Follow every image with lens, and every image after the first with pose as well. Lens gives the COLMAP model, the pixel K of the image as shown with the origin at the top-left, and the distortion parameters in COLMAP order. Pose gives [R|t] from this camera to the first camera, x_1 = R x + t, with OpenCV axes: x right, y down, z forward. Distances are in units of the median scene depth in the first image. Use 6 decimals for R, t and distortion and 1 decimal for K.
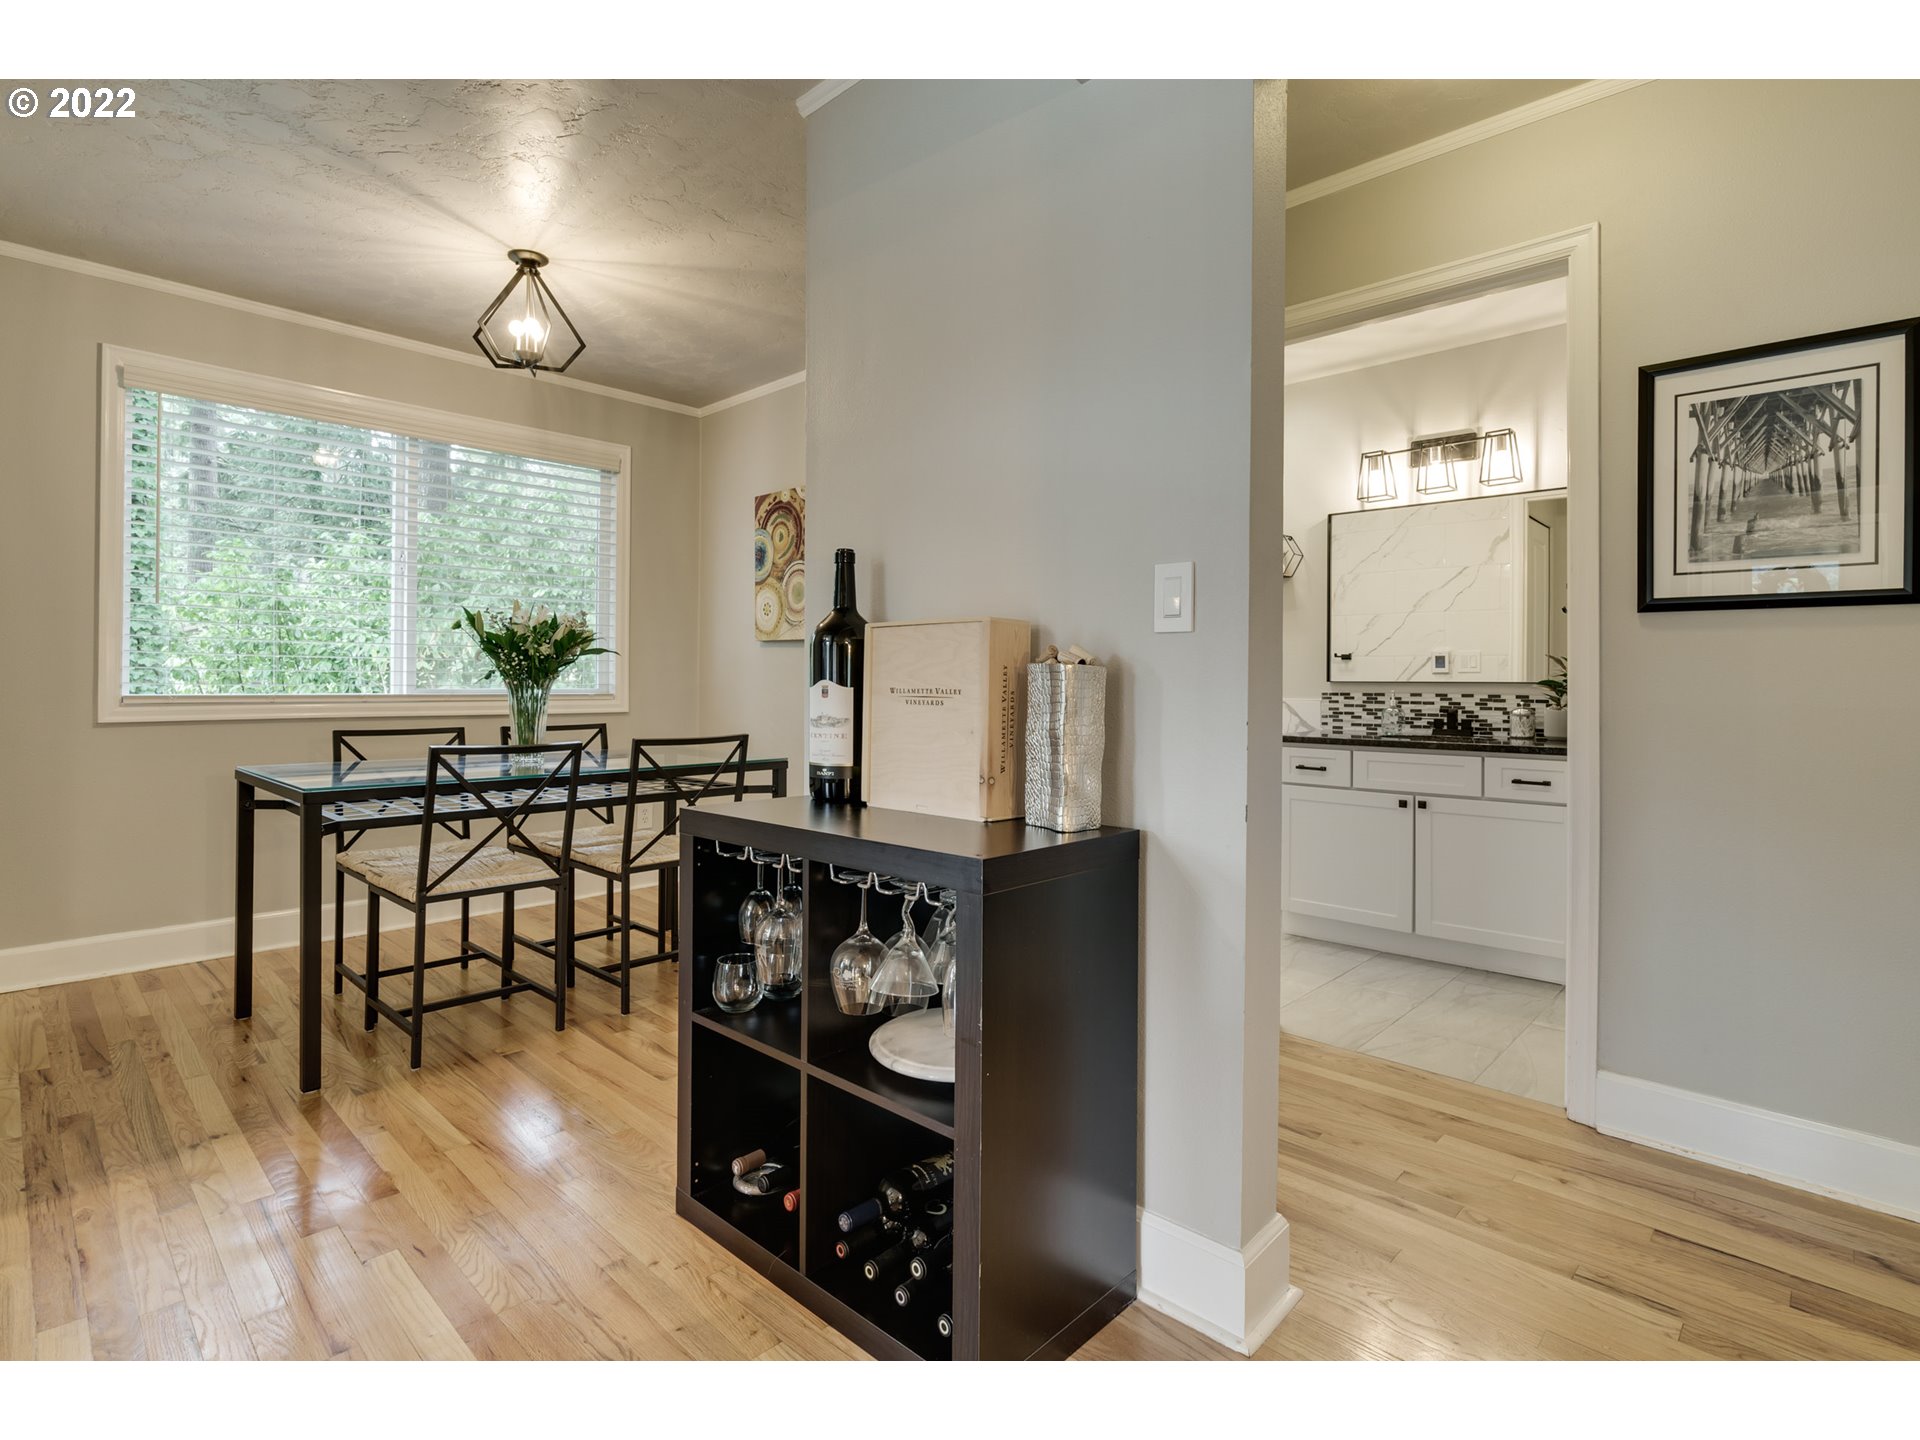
lens RADIAL K [[936.5, 0, 970.2], [0, 936.5, 677.8], [0, 0, 1]] dist [-0.011519, 0.003007]
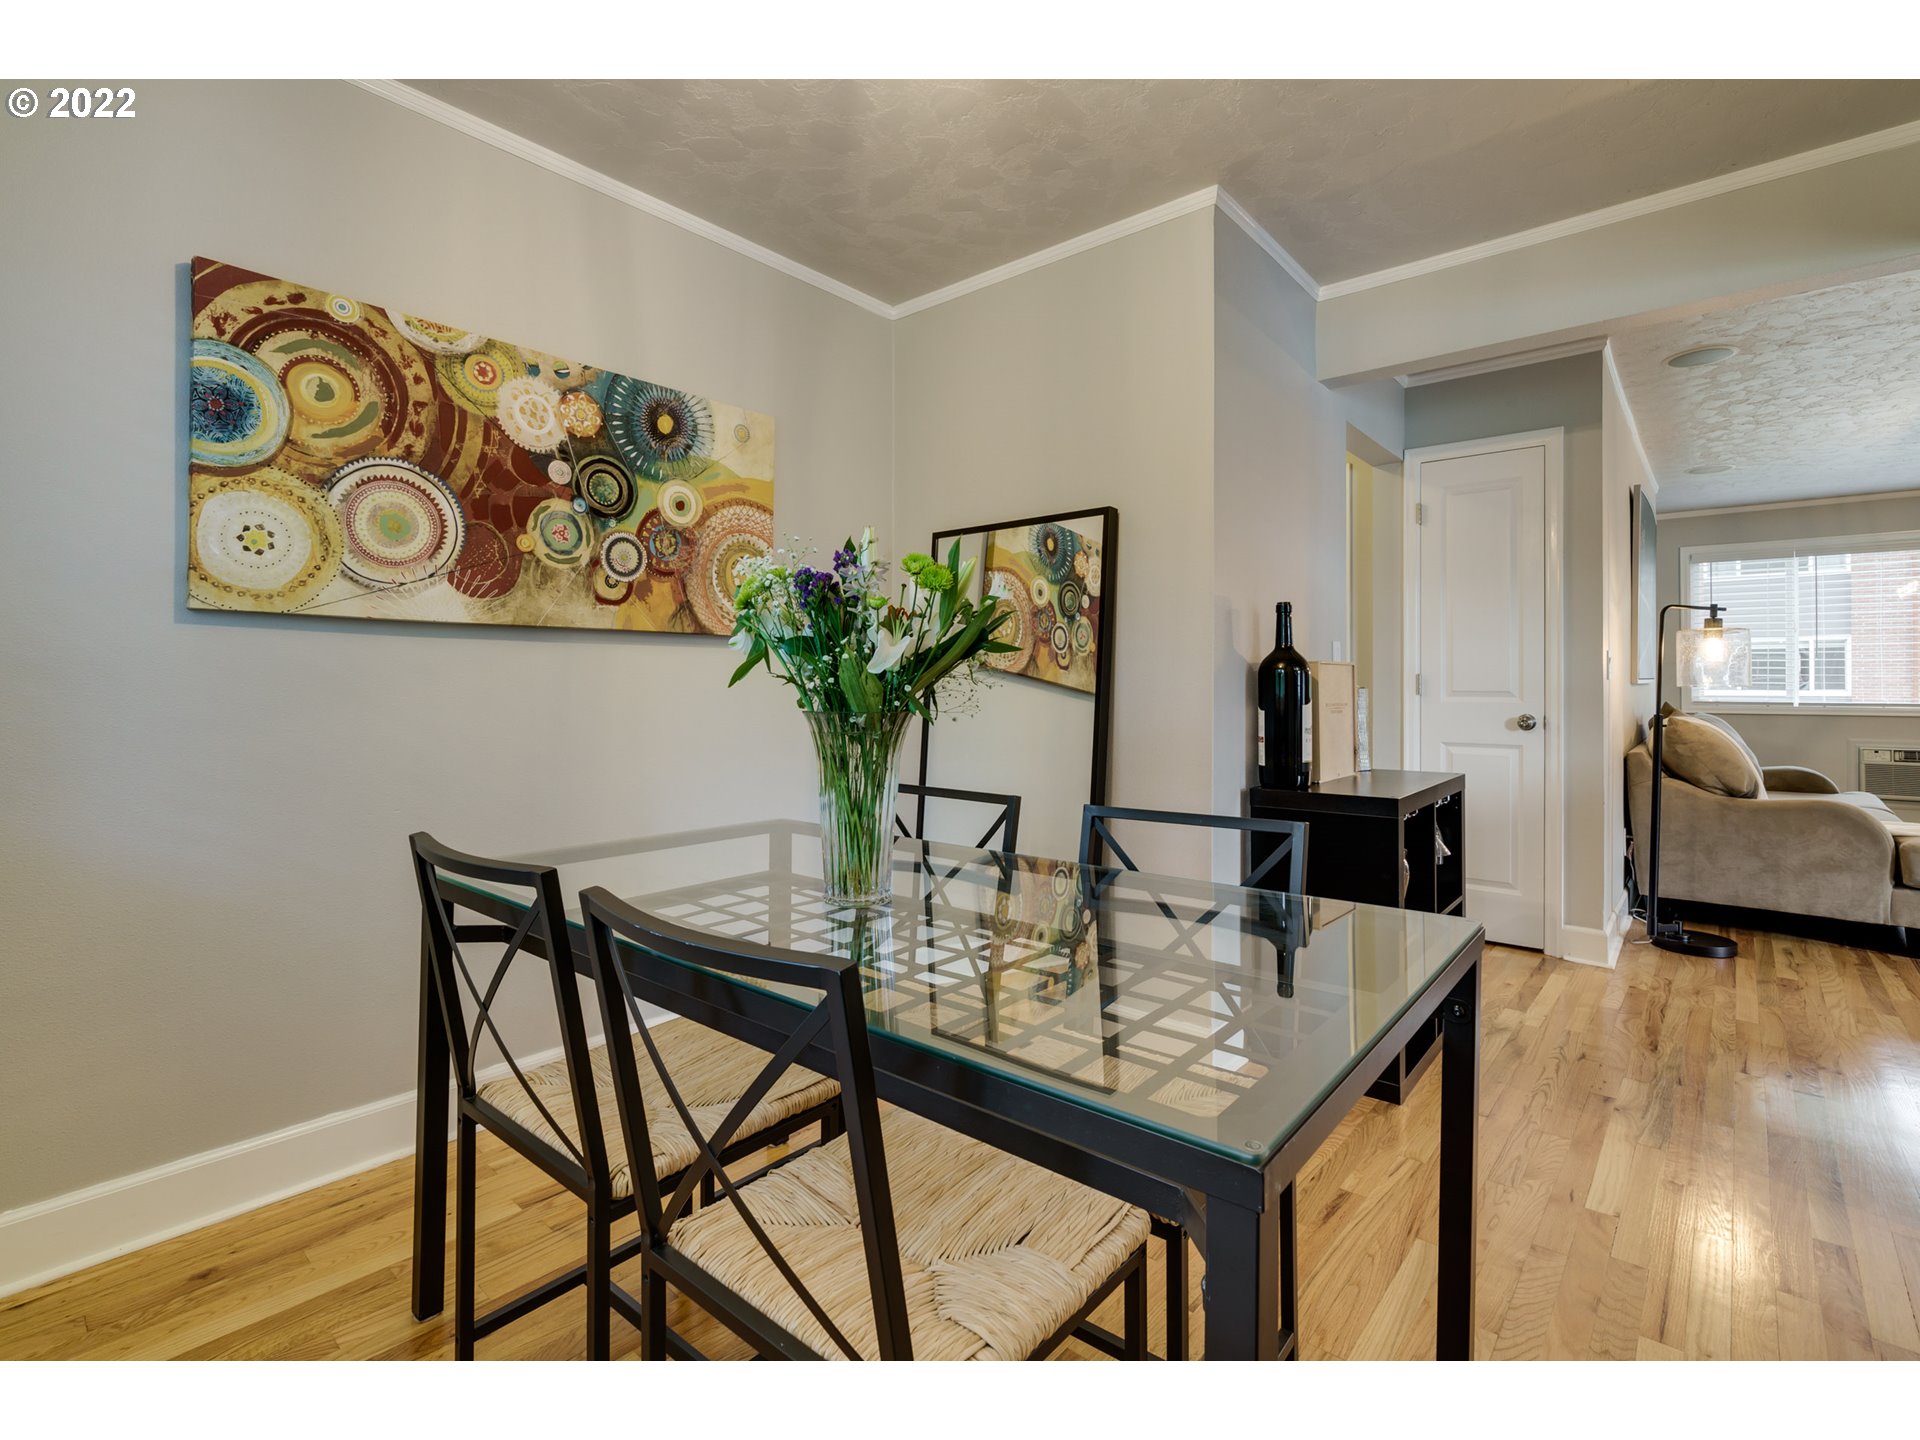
lens RADIAL K [[882.6, 0, 961.9], [0, 882.6, 684.8], [0, 0, 1]] dist [-0.009946, 0.003371]
pose [[-0.035551, -0.005273, 0.999354, -0.650258], [-0.005115, 0.999974, 0.005094, -0.009973], [-0.999355, -0.004931, -0.035577, 0.705676]]
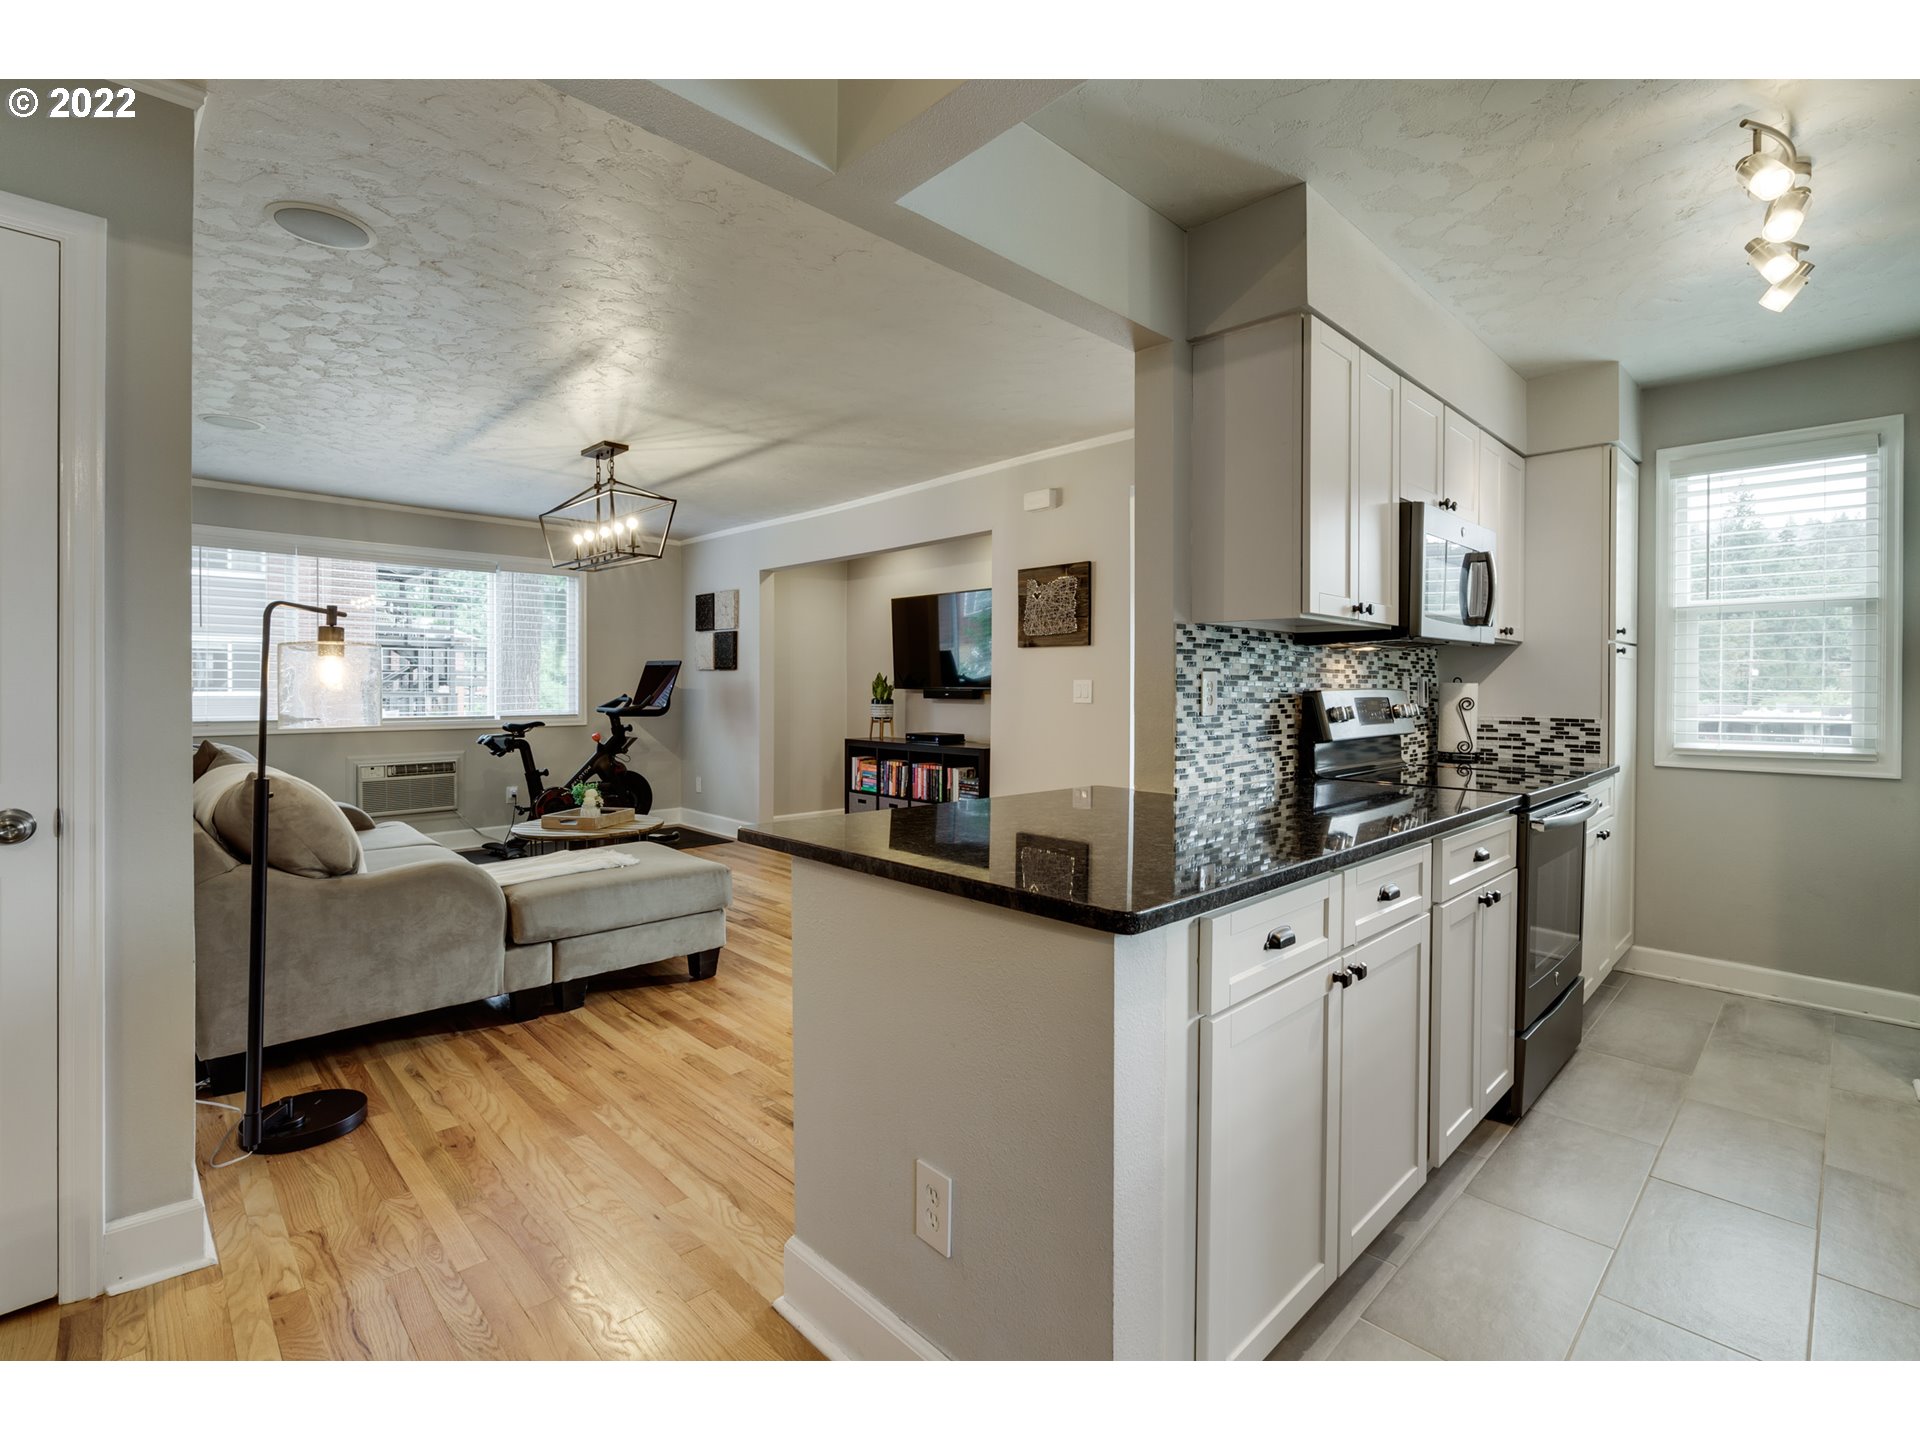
lens RADIAL K [[882.6, 0, 971.0], [0, 882.6, 689.6], [0, 0, 1]] dist [-0.009946, 0.003371]
pose [[-0.999104, -0.012069, 0.040557, -0.255478], [-0.012035, 0.999927, 0.001076, -0.039368], [-0.040567, 0.000586, -0.999177, 0.499153]]
